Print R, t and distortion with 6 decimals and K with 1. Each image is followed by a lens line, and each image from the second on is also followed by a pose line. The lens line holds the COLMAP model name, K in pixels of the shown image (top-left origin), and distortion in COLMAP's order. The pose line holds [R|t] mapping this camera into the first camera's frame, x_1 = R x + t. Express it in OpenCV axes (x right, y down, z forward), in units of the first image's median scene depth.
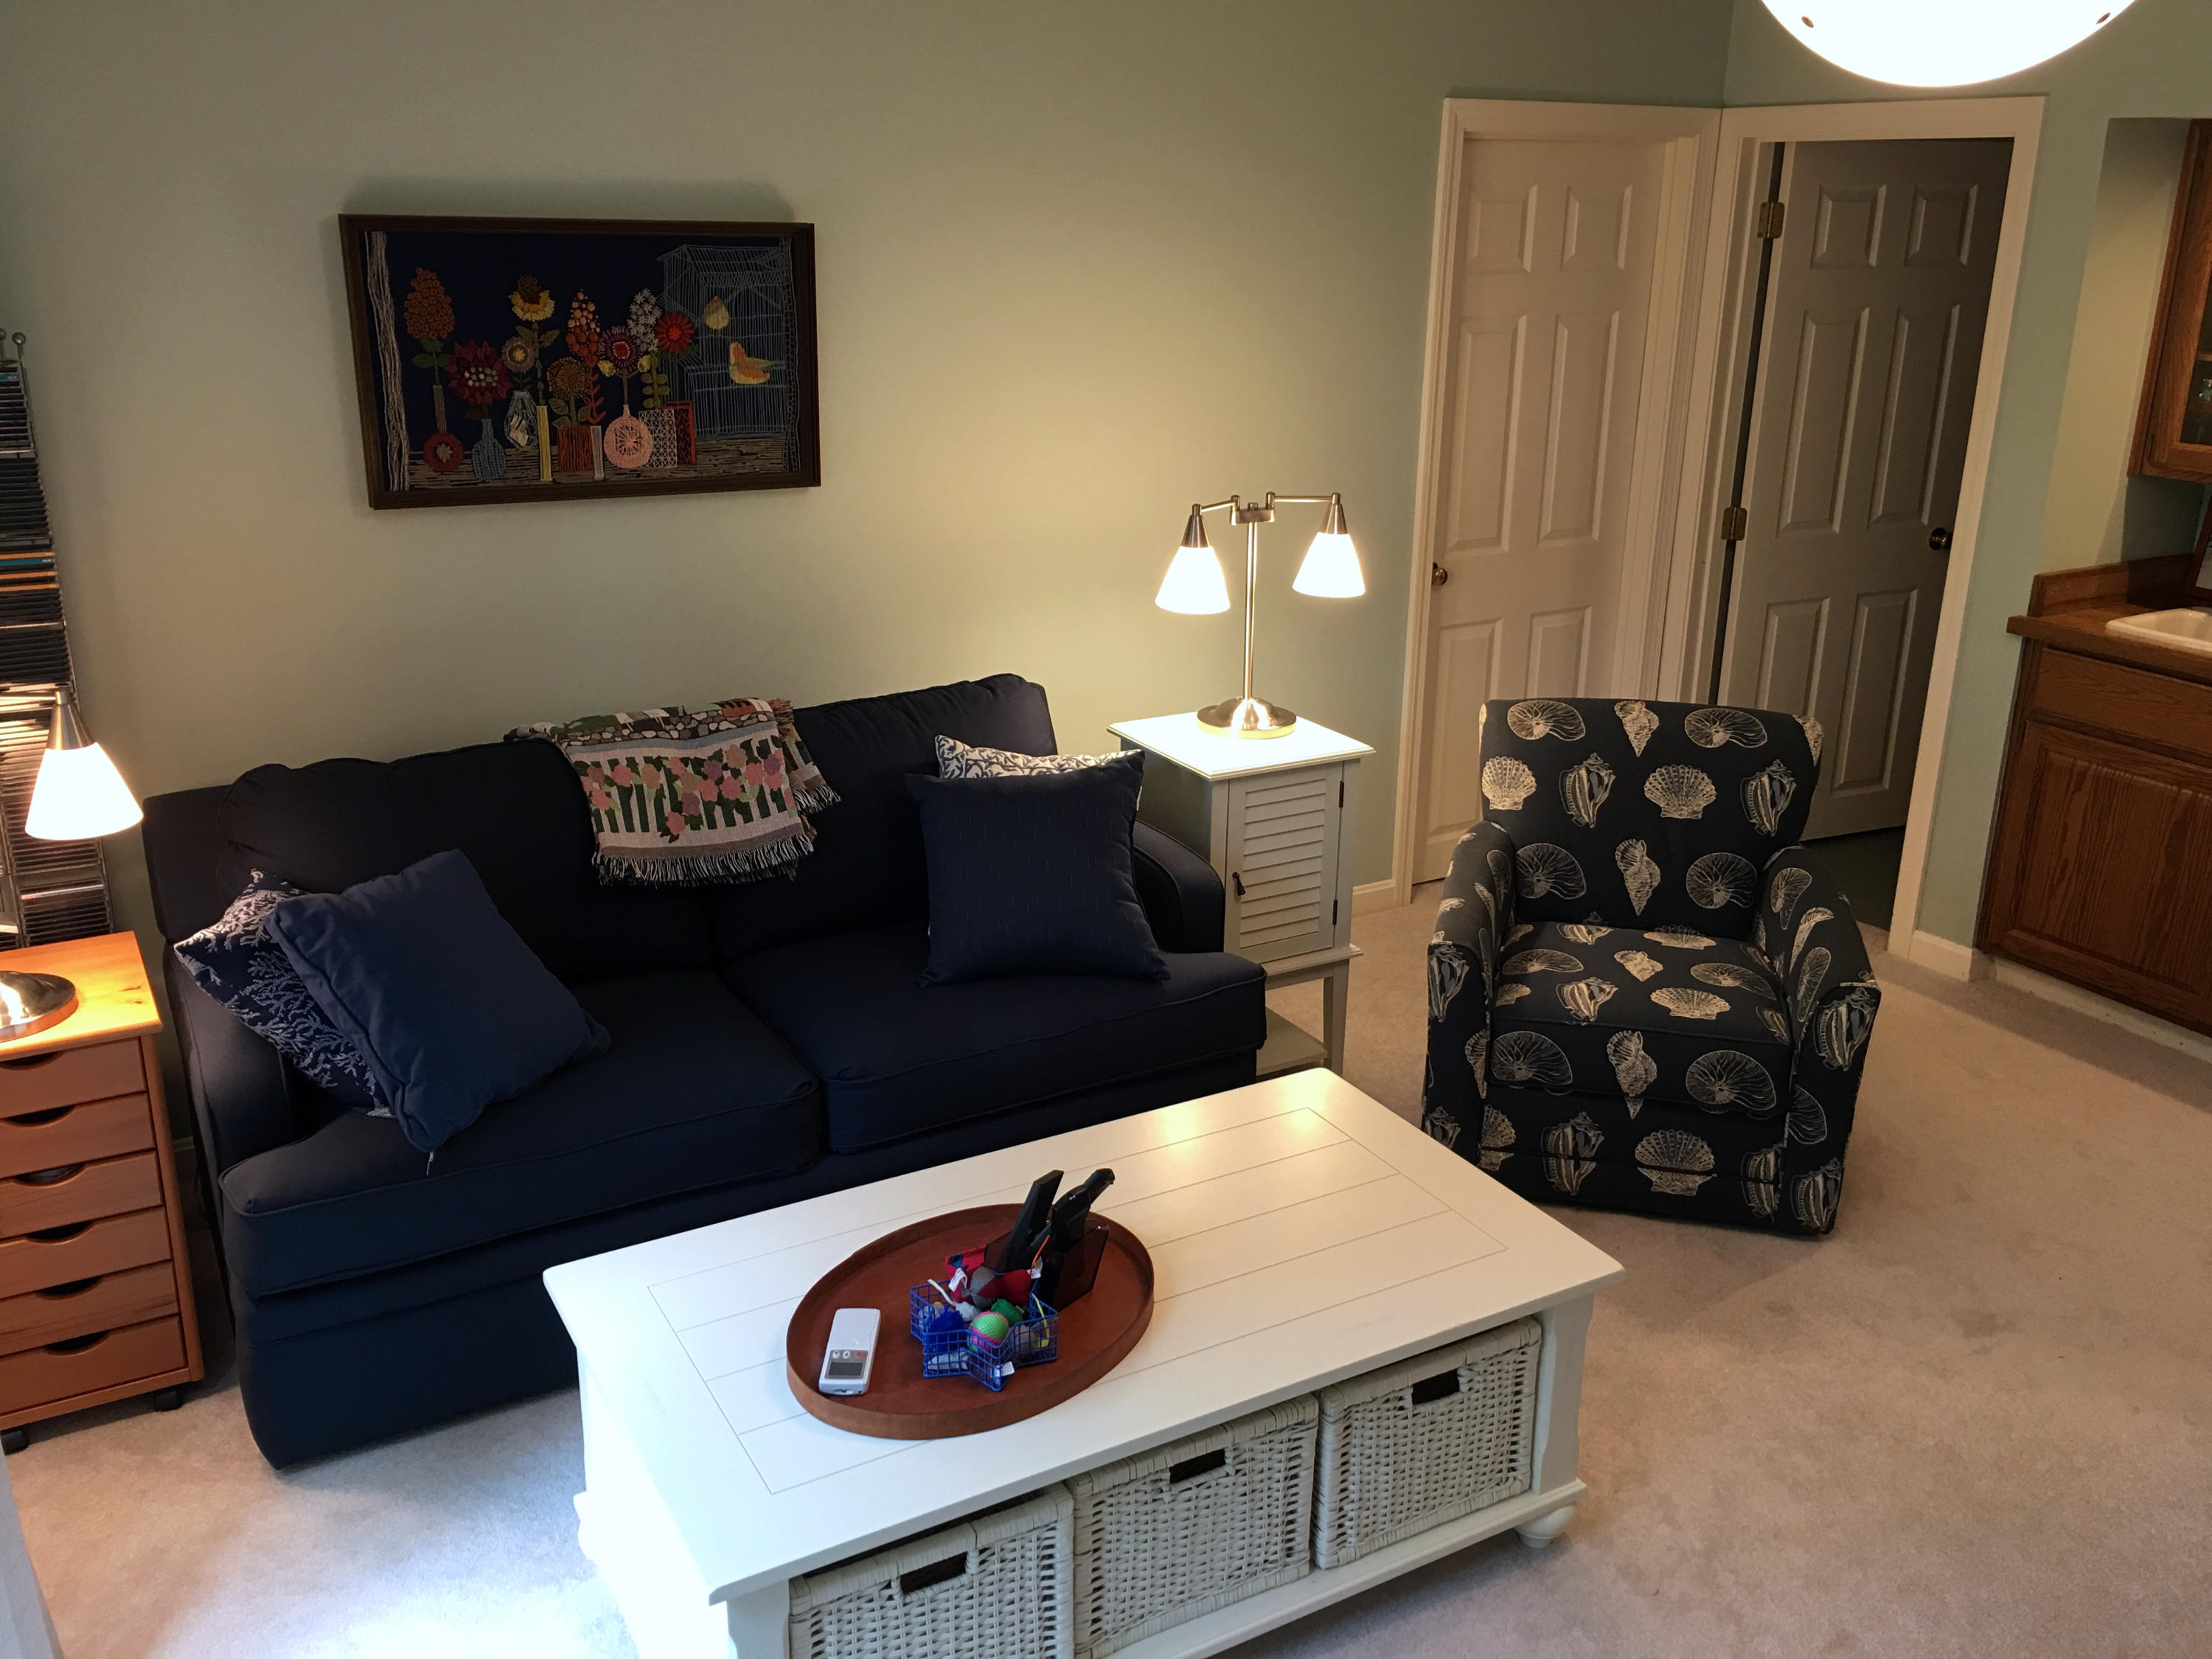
lens RADIAL K [[1867.3, 0, 1110.9], [0, 1867.3, 821.2], [0, 0, 1]] dist [0.070411, -0.079042]
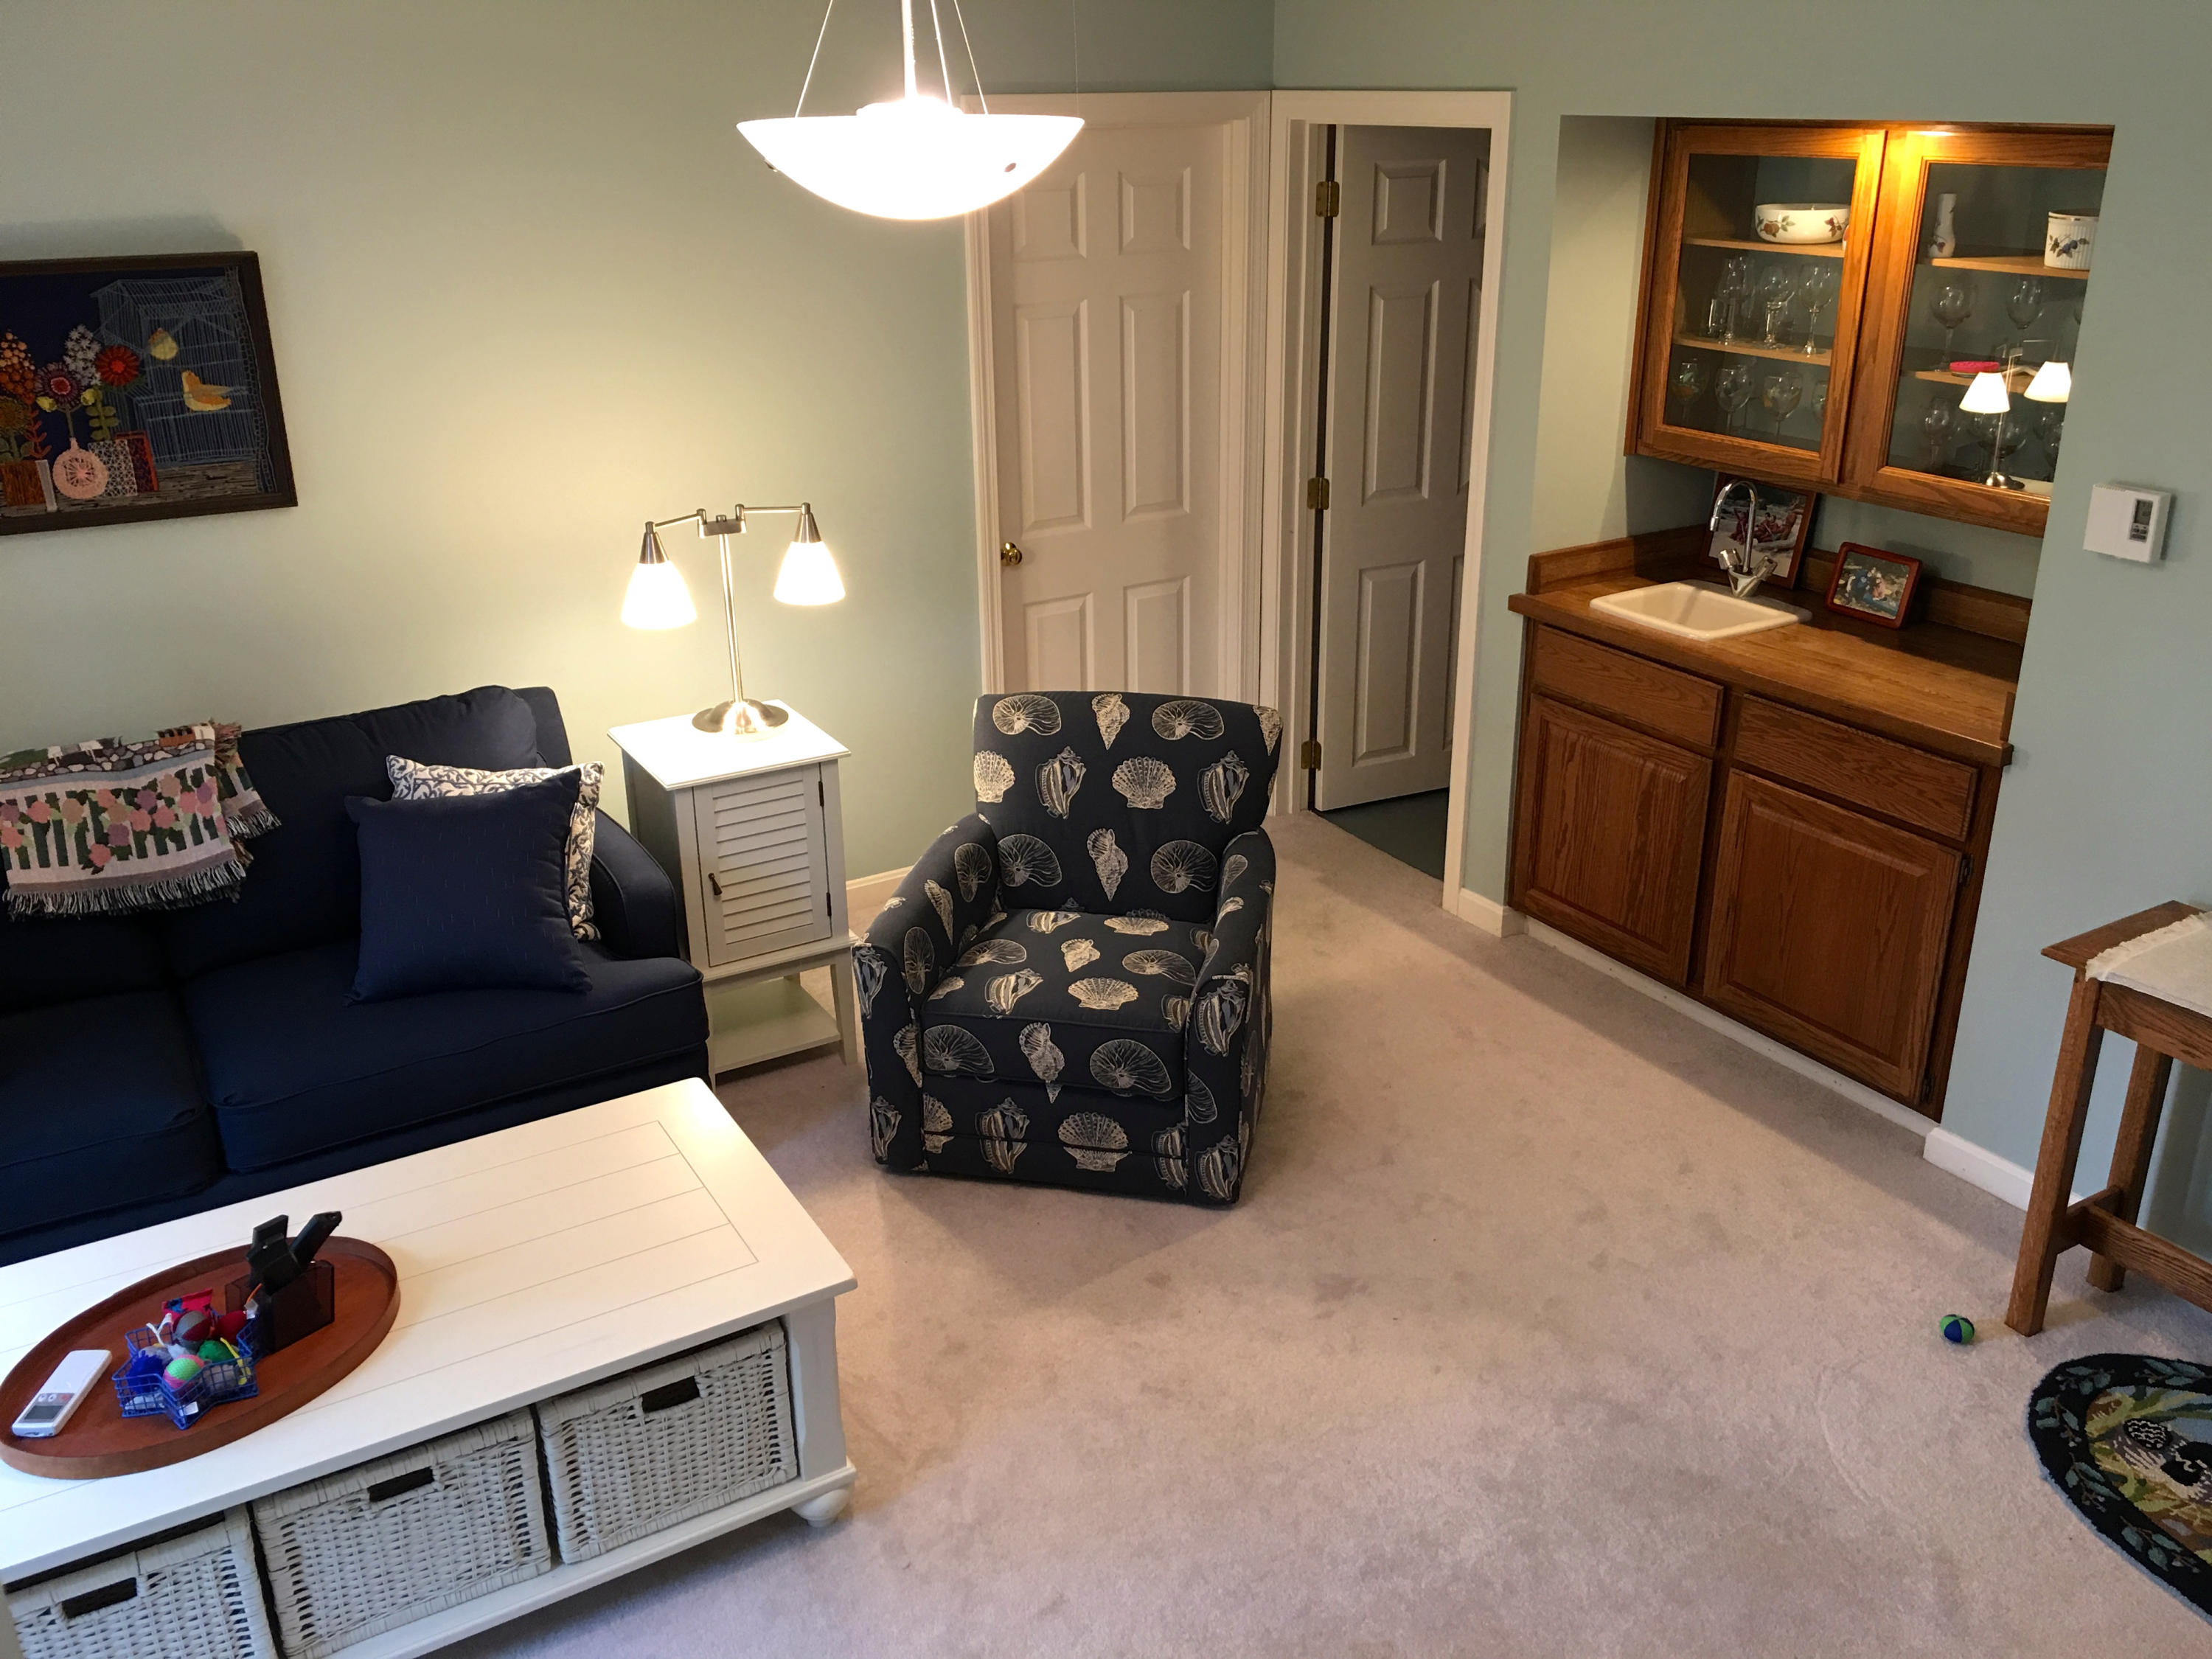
lens RADIAL K [[1867.3, 0, 1116.2], [0, 1867.3, 812.8], [0, 0, 1]] dist [0.070411, -0.079042]
pose [[0.999541, -0.026314, 0.015024, 0.289571], [0.025493, 0.998300, 0.052416, -0.057854], [-0.016378, -0.052009, 0.998512, -0.048485]]
